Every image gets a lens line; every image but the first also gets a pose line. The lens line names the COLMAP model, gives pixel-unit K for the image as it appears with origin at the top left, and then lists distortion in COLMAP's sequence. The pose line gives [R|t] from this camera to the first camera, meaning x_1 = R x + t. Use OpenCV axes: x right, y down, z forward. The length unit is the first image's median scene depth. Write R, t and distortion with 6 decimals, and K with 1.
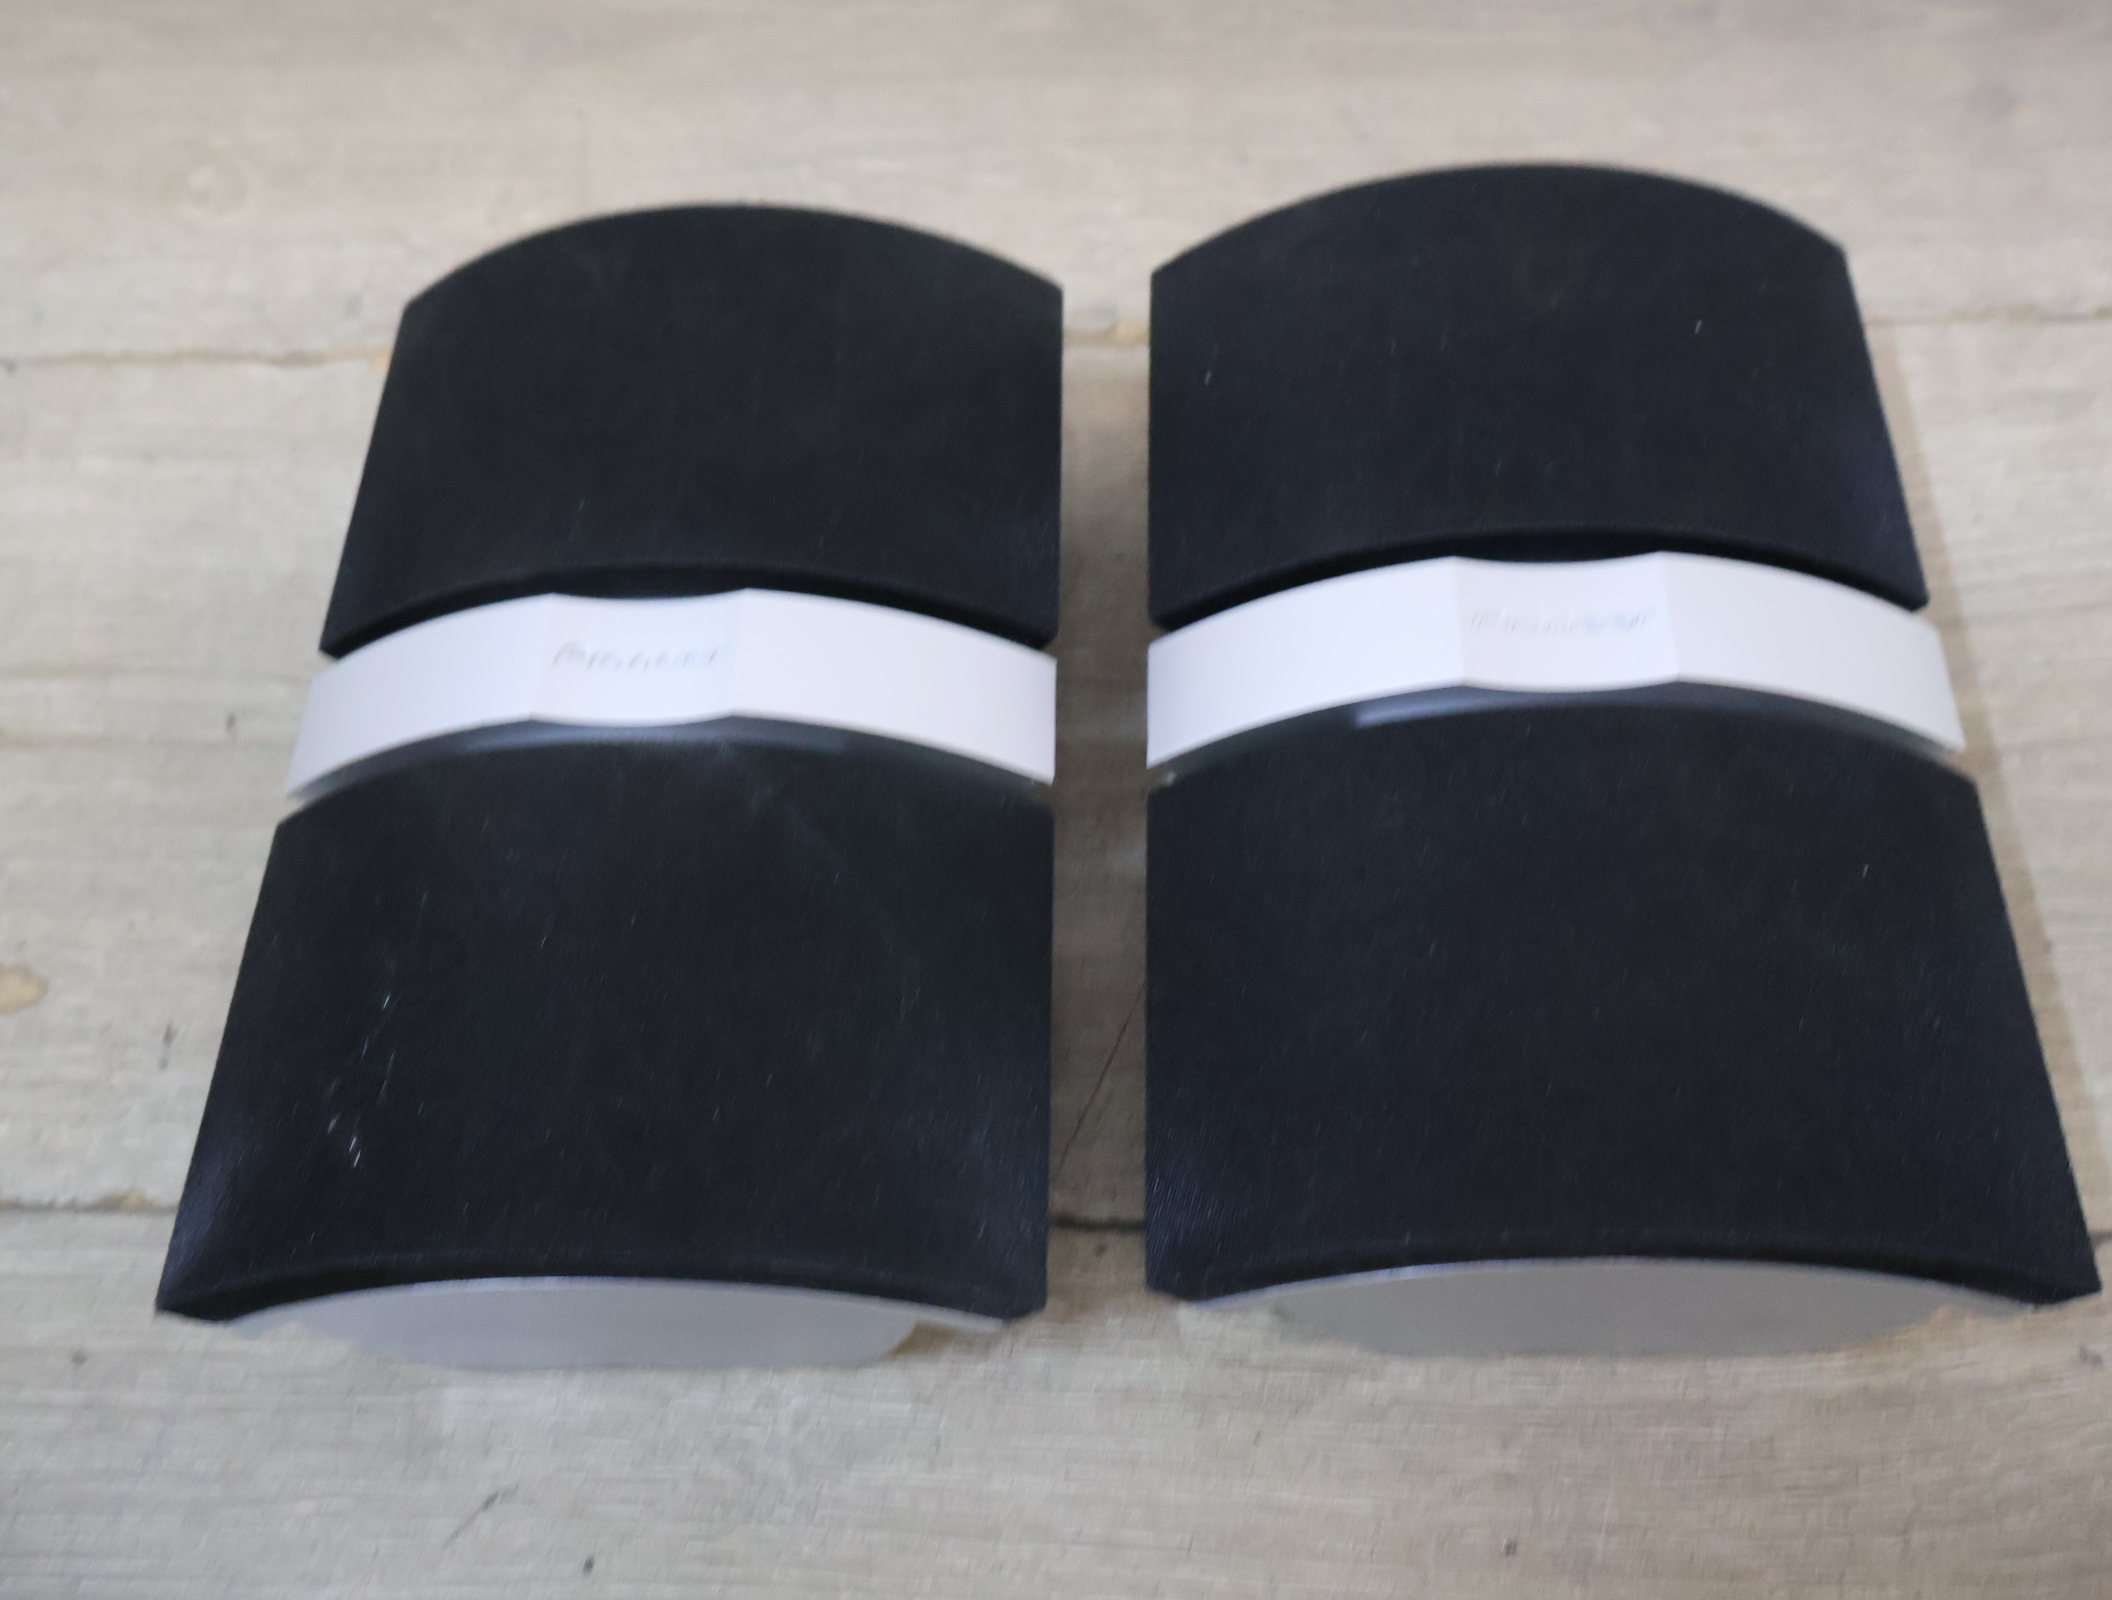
lens RADIAL K [[2041.2, 0, 1048.8], [0, 2041.2, 795.4], [0, 0, 1]] dist [-0.005090, 0.014919]
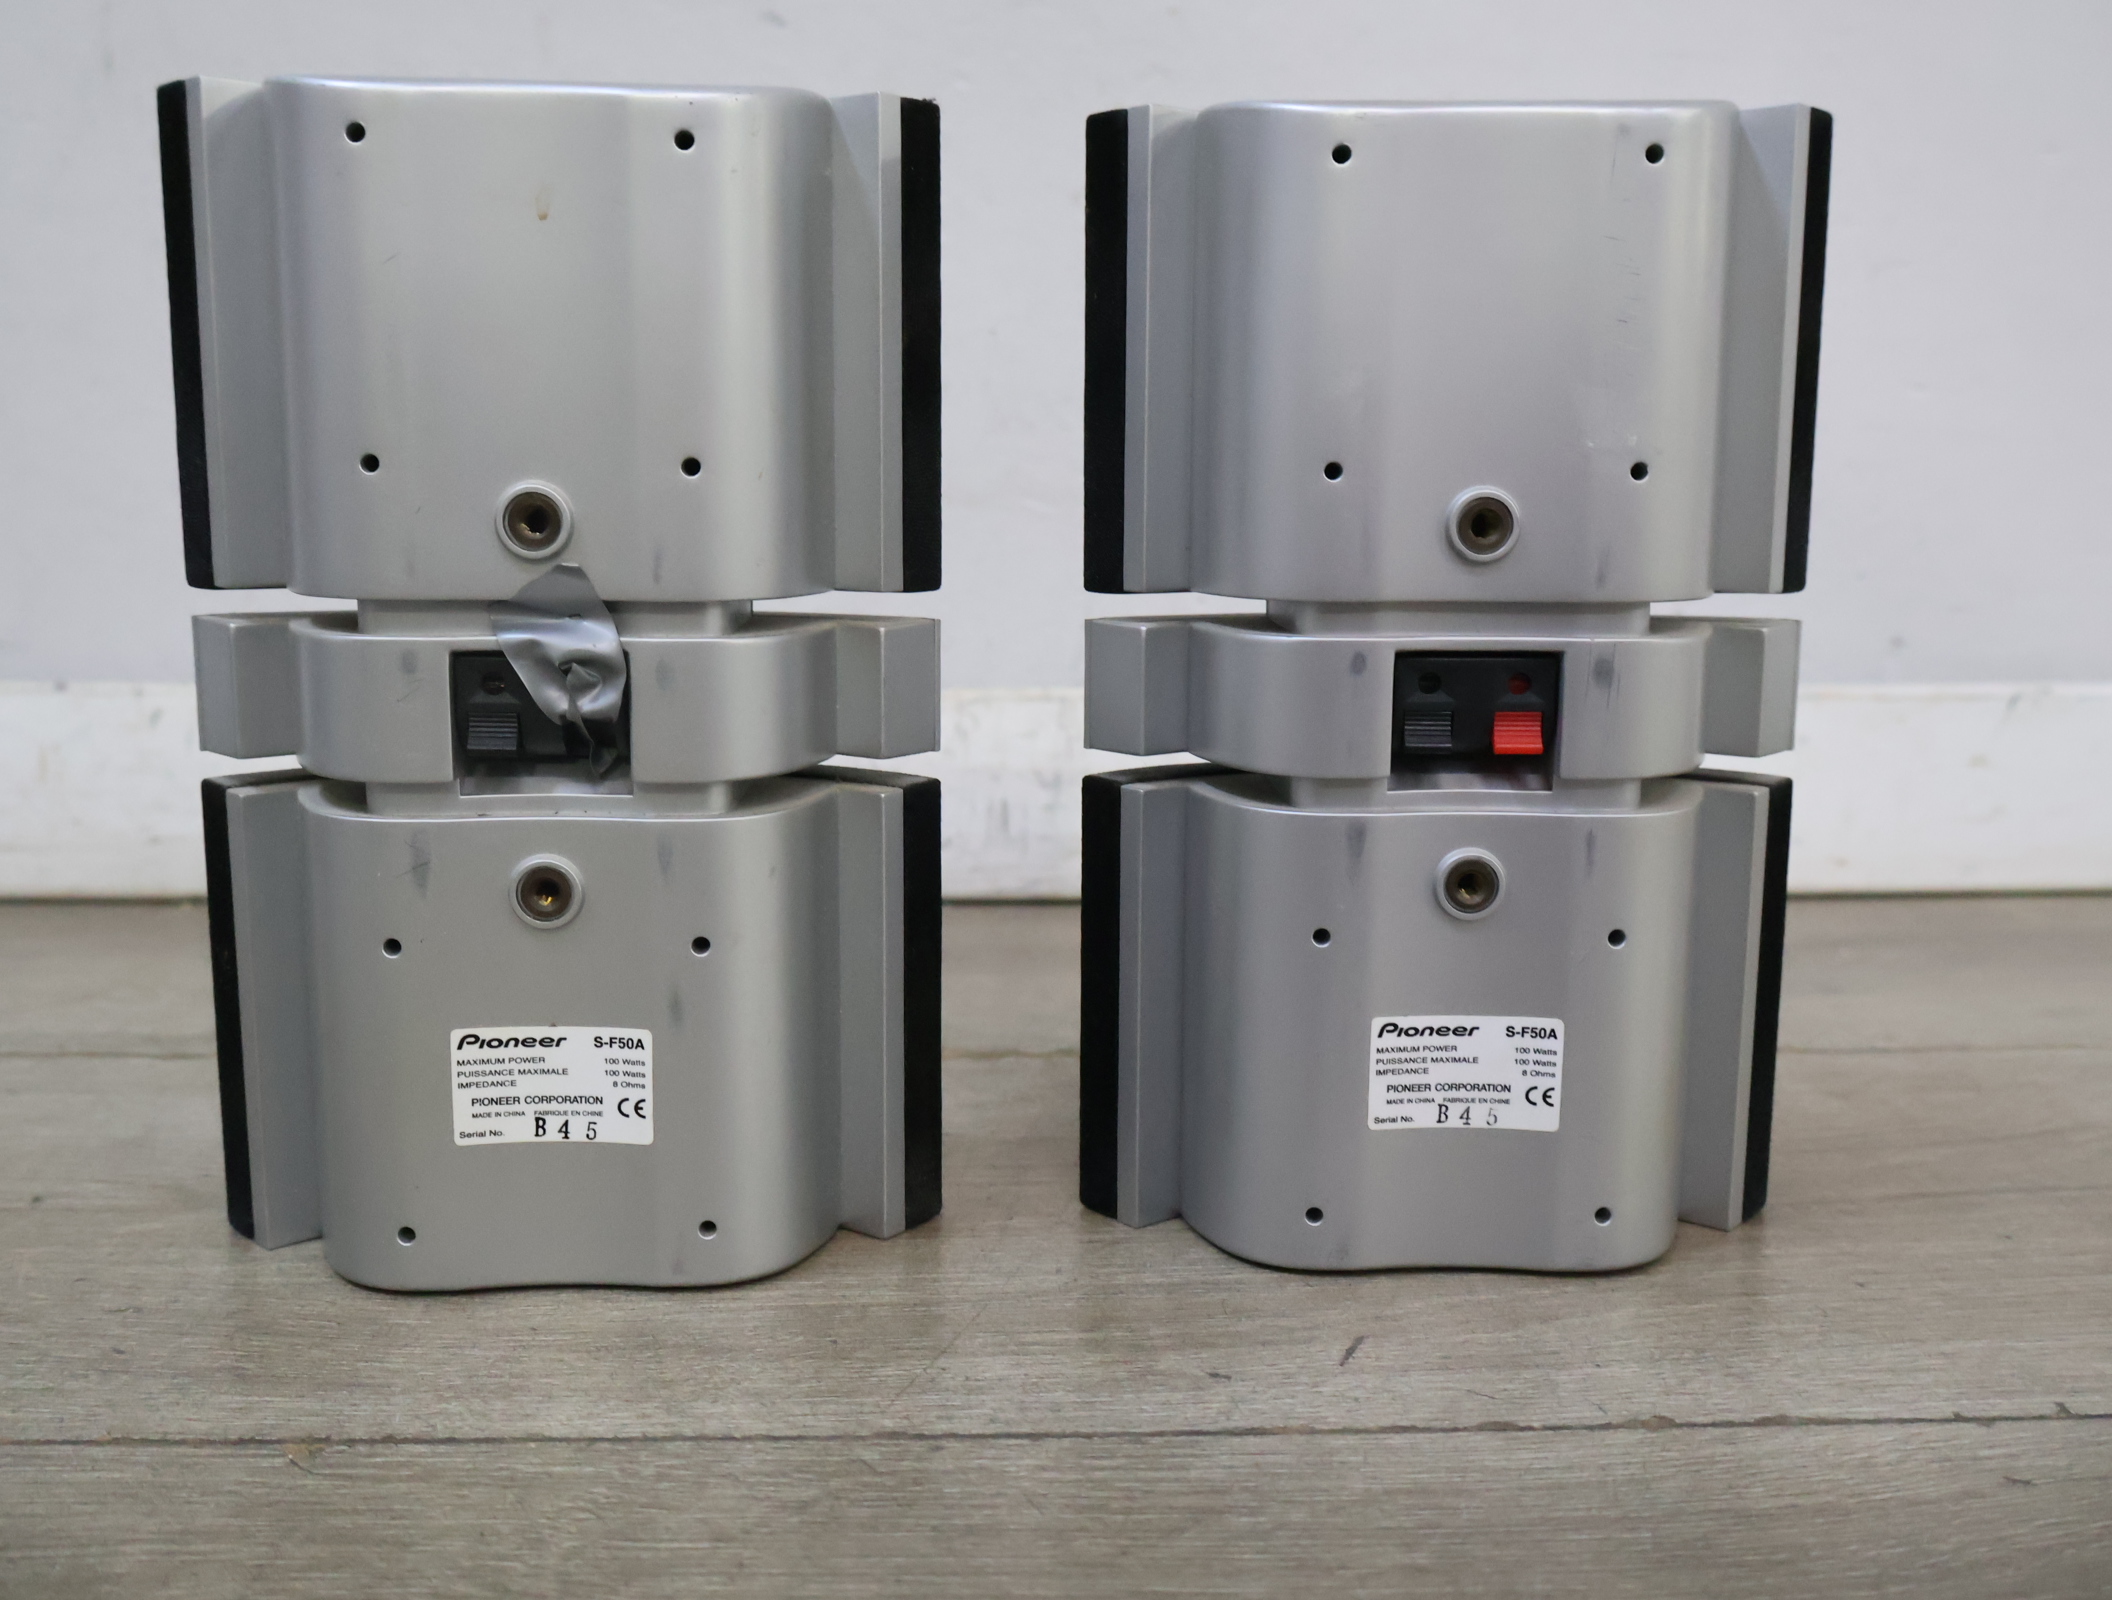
lens RADIAL K [[2041.2, 0, 1048.8], [0, 2041.2, 795.4], [0, 0, 1]] dist [-0.005090, 0.014919]
pose [[0.993852, 0.064933, 0.089680, -0.024632], [0.026848, 0.644465, -0.764162, 0.749536], [-0.107415, 0.761872, 0.638759, 0.221045]]
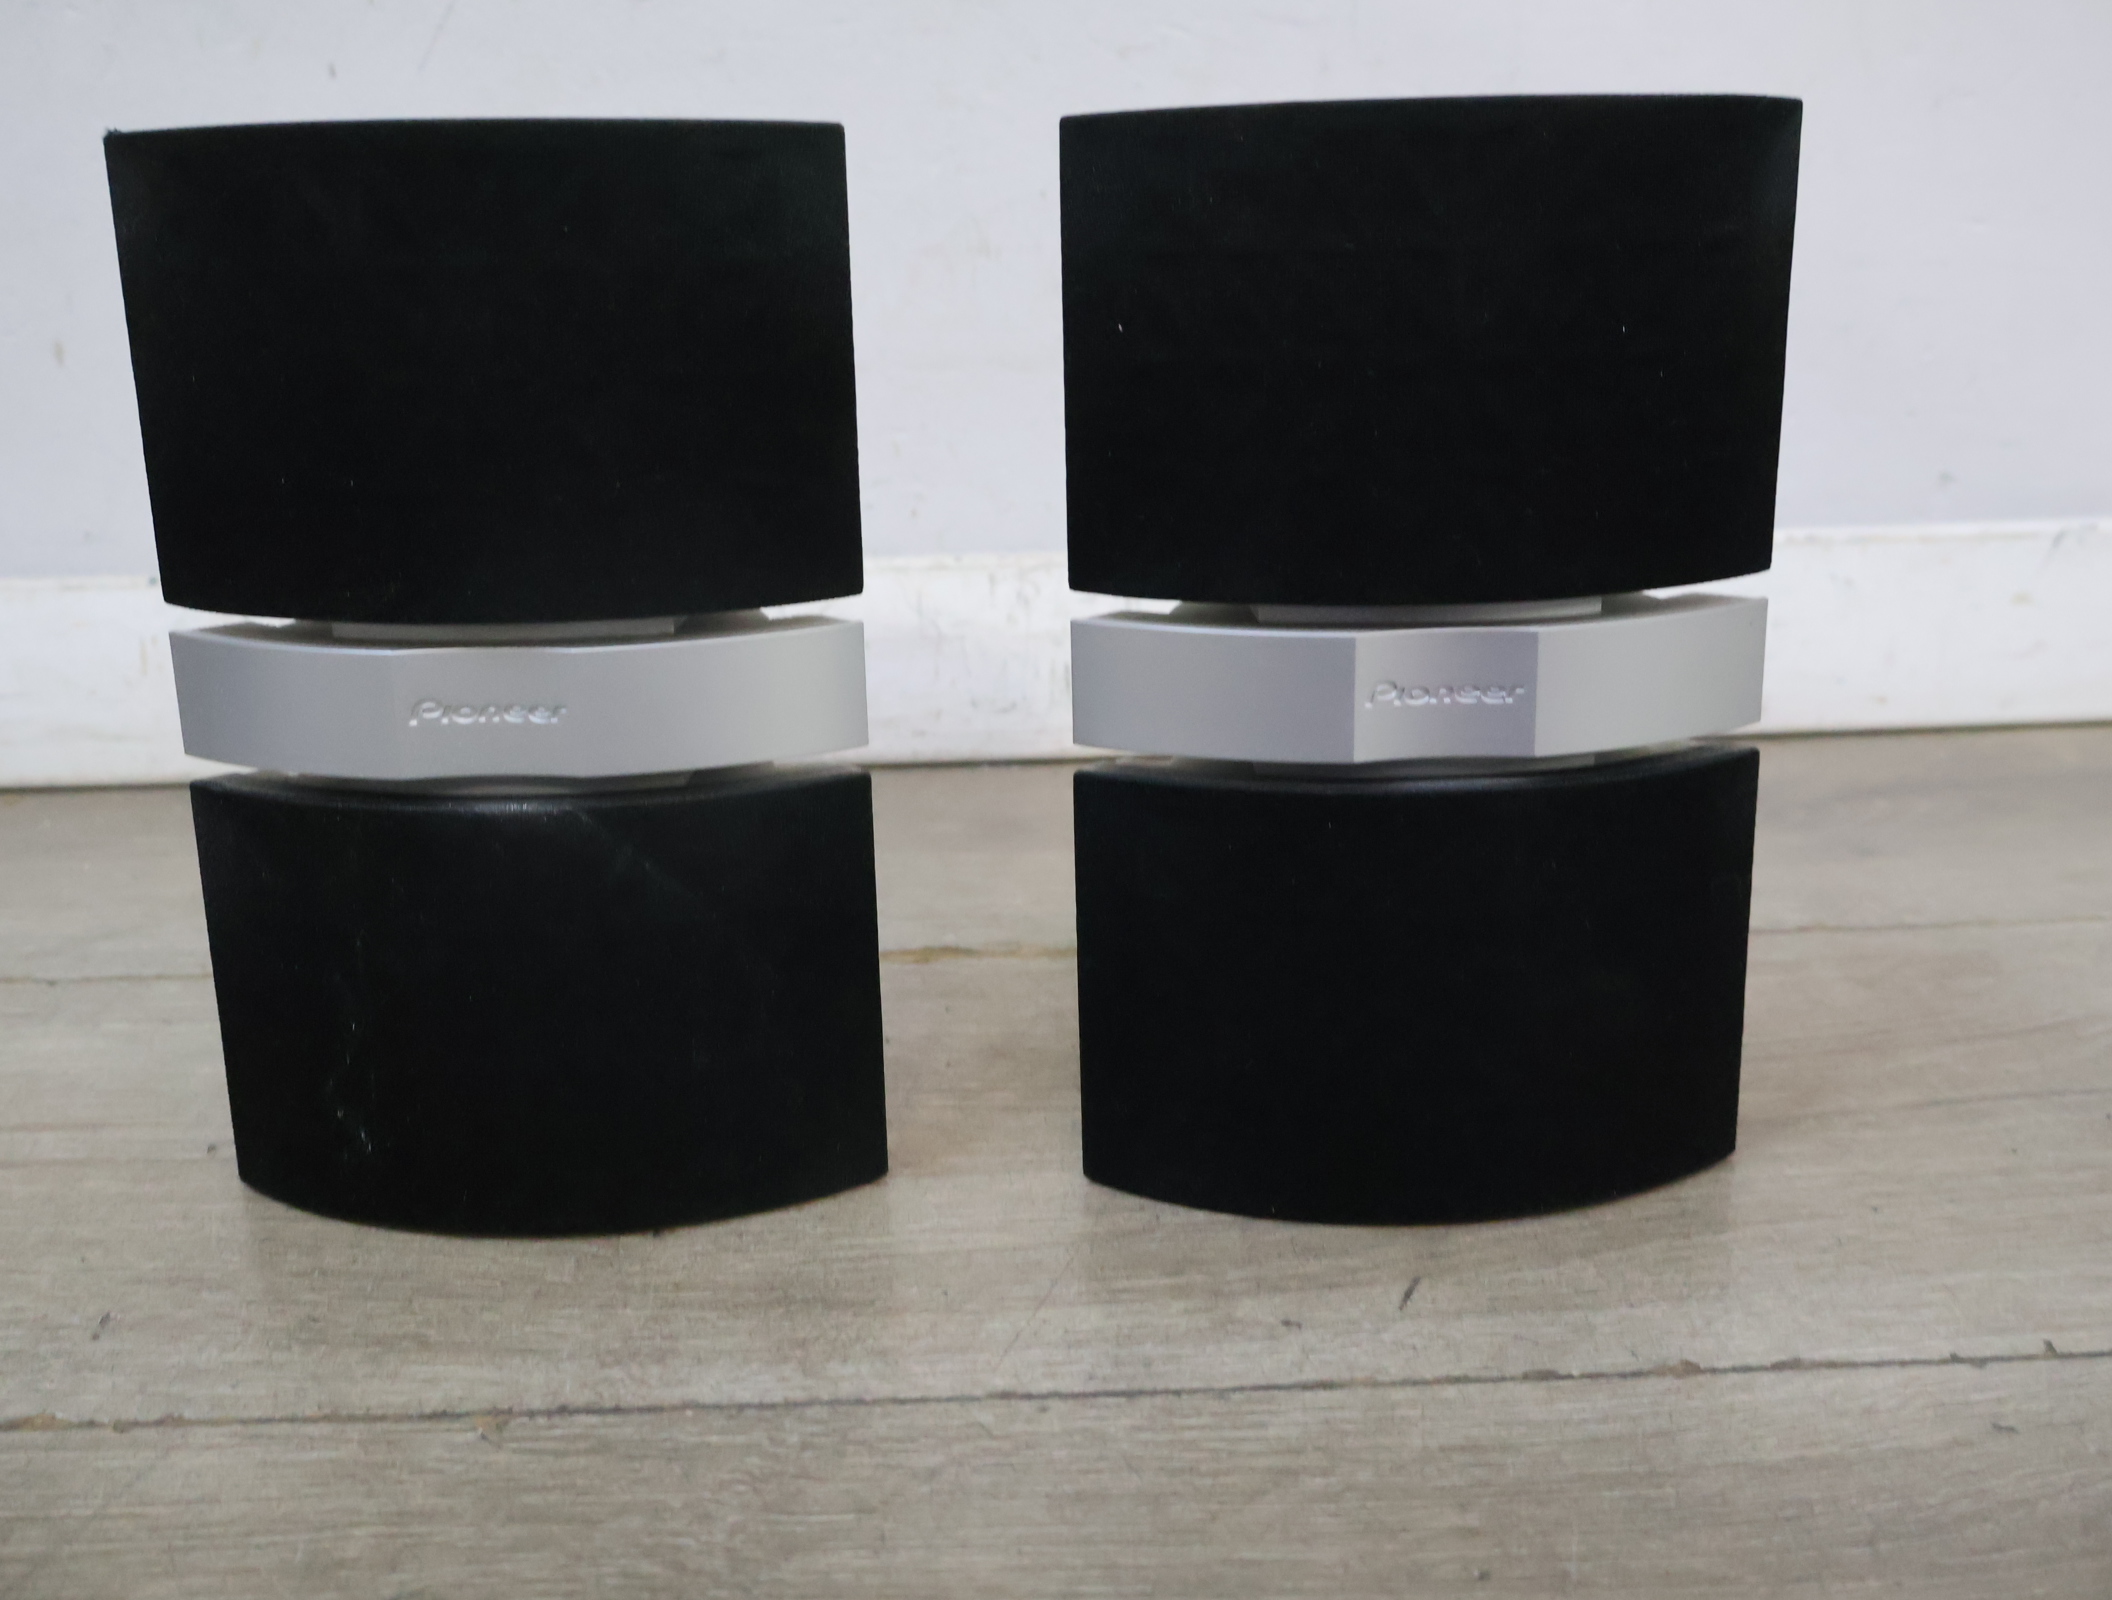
lens RADIAL K [[2041.1, 0, 1056.0], [0, 2041.1, 800.0], [0, 0, 1]] dist [0.004730, 0.000917]
pose [[0.996657, 0.026490, 0.077282, -0.056463], [0.031340, 0.749627, -0.661119, 0.692130], [-0.075446, 0.661331, 0.746291, 0.050291]]
